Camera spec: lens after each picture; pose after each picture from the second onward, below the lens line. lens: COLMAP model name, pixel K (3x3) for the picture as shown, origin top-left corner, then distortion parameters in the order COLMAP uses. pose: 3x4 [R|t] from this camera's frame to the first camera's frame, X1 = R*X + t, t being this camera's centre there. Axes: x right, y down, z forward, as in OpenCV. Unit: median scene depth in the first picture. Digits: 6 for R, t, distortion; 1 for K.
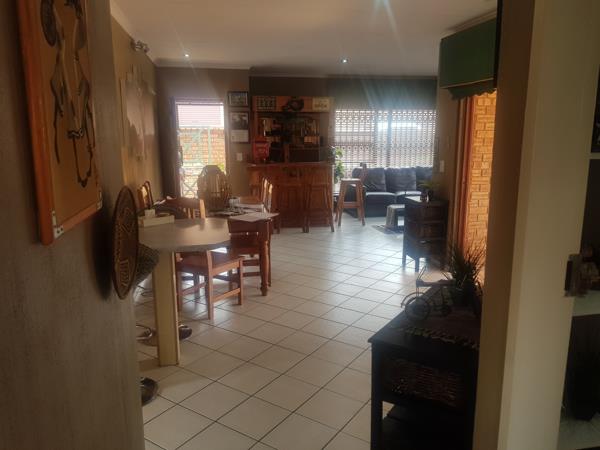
lens RADIAL K [[473.3, 0, 305.1], [0, 473.3, 226.8], [0, 0, 1]] dist [0.044994, -0.005287]
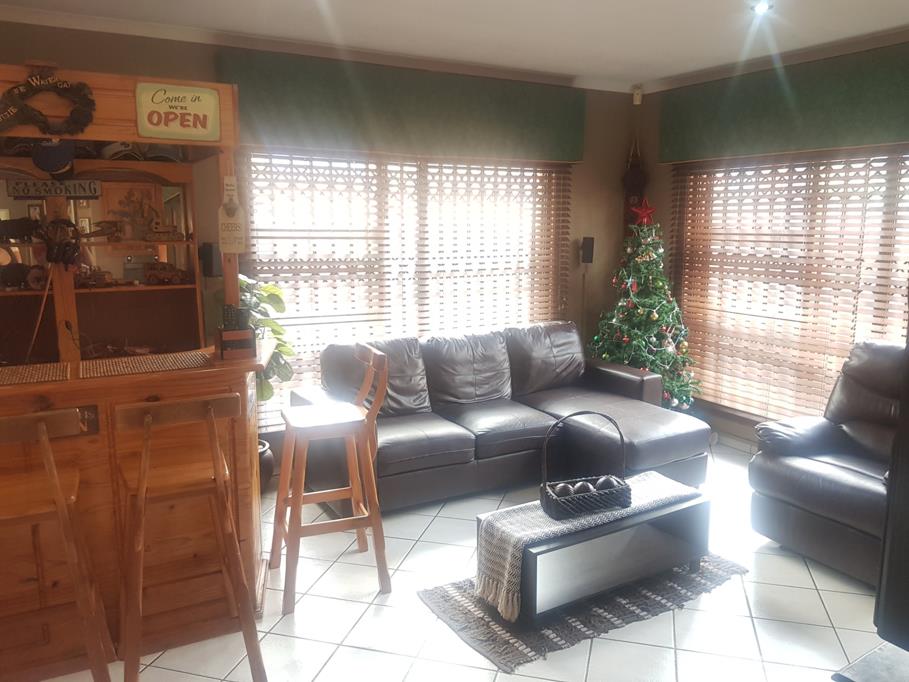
lens RADIAL K [[717.0, 0, 462.3], [0, 717.0, 343.7], [0, 0, 1]] dist [0.044994, -0.005287]
pose [[0.945623, -0.050034, 0.321392, 0.038315], [0.058064, 0.998193, -0.015443, -0.113852], [-0.320039, 0.033264, 0.946820, 0.538541]]
